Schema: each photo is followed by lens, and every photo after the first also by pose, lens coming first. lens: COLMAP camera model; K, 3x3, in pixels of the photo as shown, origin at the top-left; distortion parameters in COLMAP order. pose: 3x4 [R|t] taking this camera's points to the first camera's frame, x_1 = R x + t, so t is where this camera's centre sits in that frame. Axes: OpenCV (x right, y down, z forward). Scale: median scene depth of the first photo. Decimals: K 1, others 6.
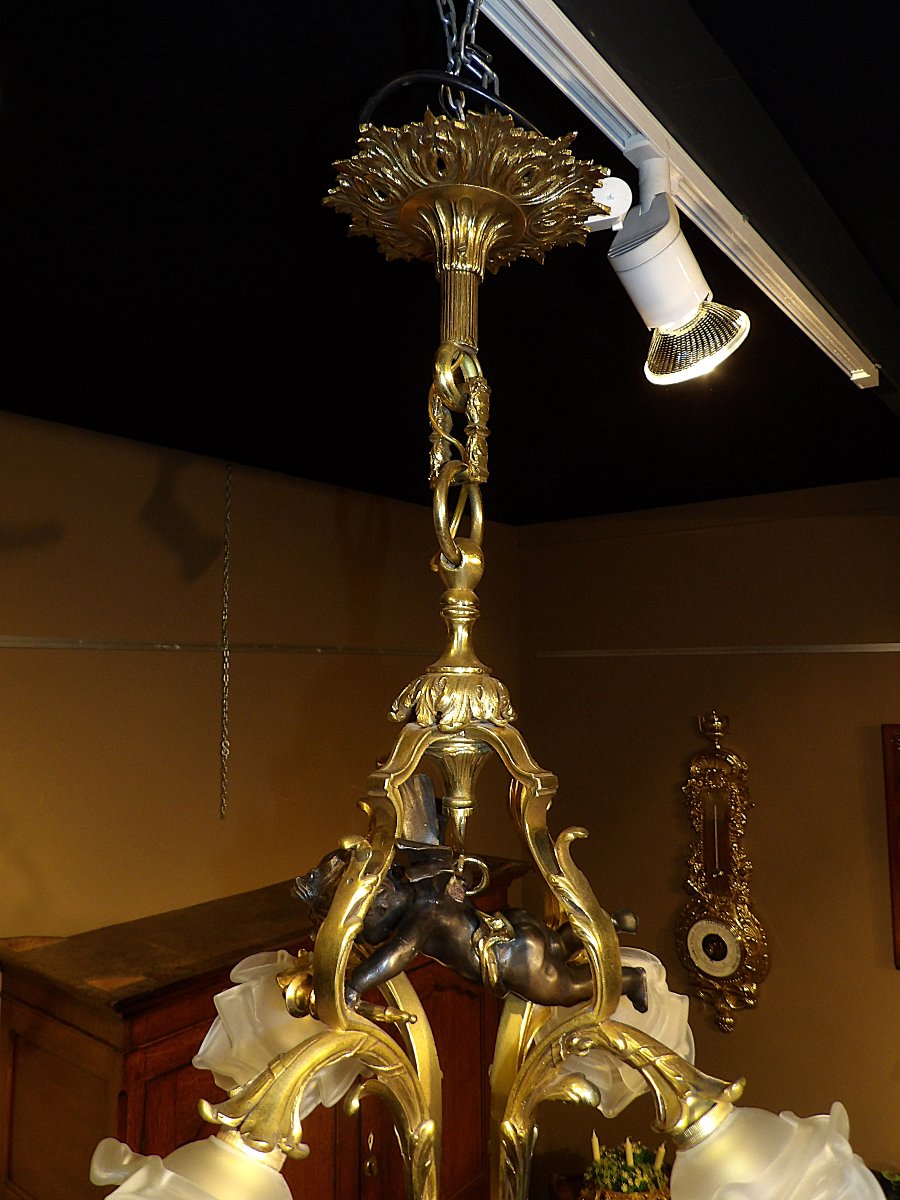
lens RADIAL K [[846.5, 0, 450.0], [0, 846.5, 600.0], [0, 0, 1]] dist [-0.044479, 0.043187]
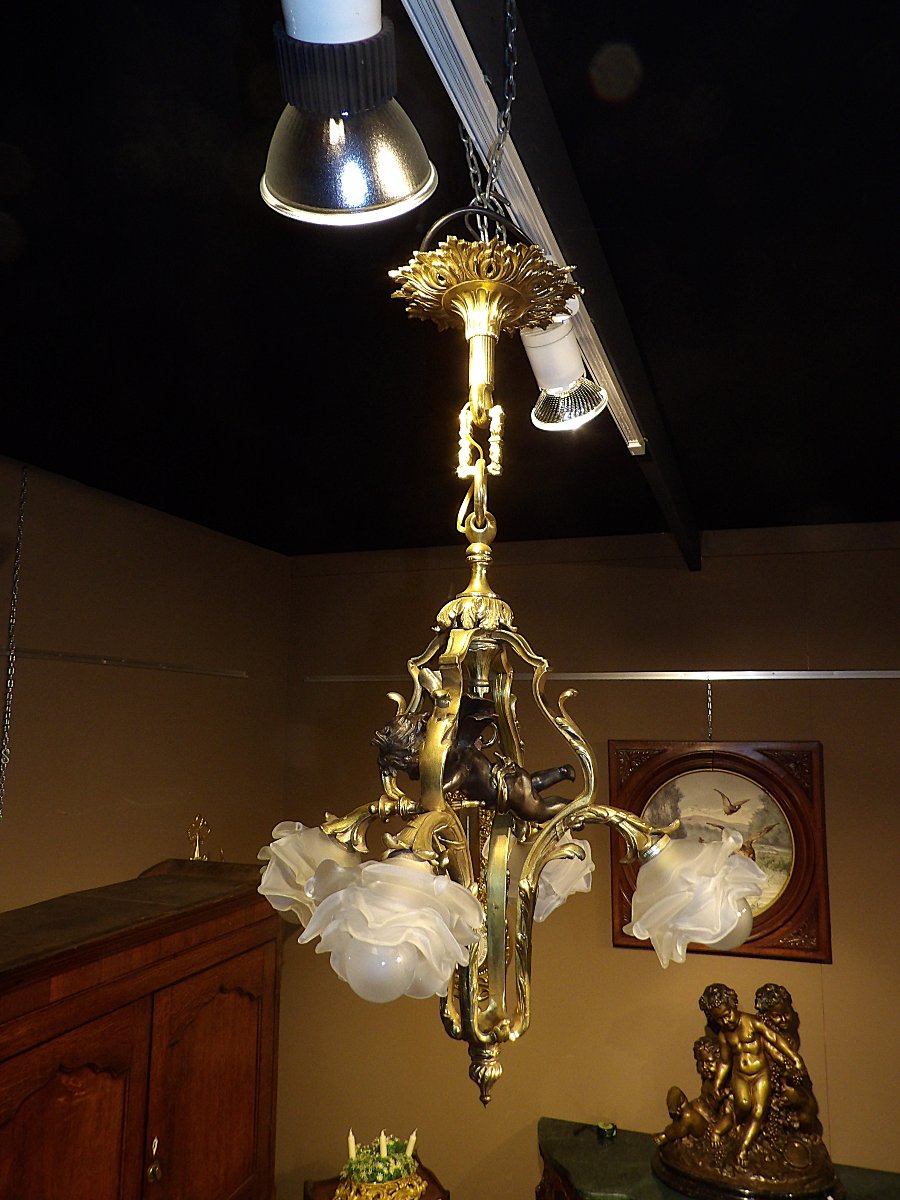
lens RADIAL K [[846.5, 0, 450.0], [0, 846.5, 600.0], [0, 0, 1]] dist [-0.044479, 0.043187]
pose [[0.945891, 0.057673, 0.319318, -0.101568], [-0.040128, 0.997315, -0.061261, 0.035764], [-0.321993, 0.045133, 0.945666, -0.078350]]
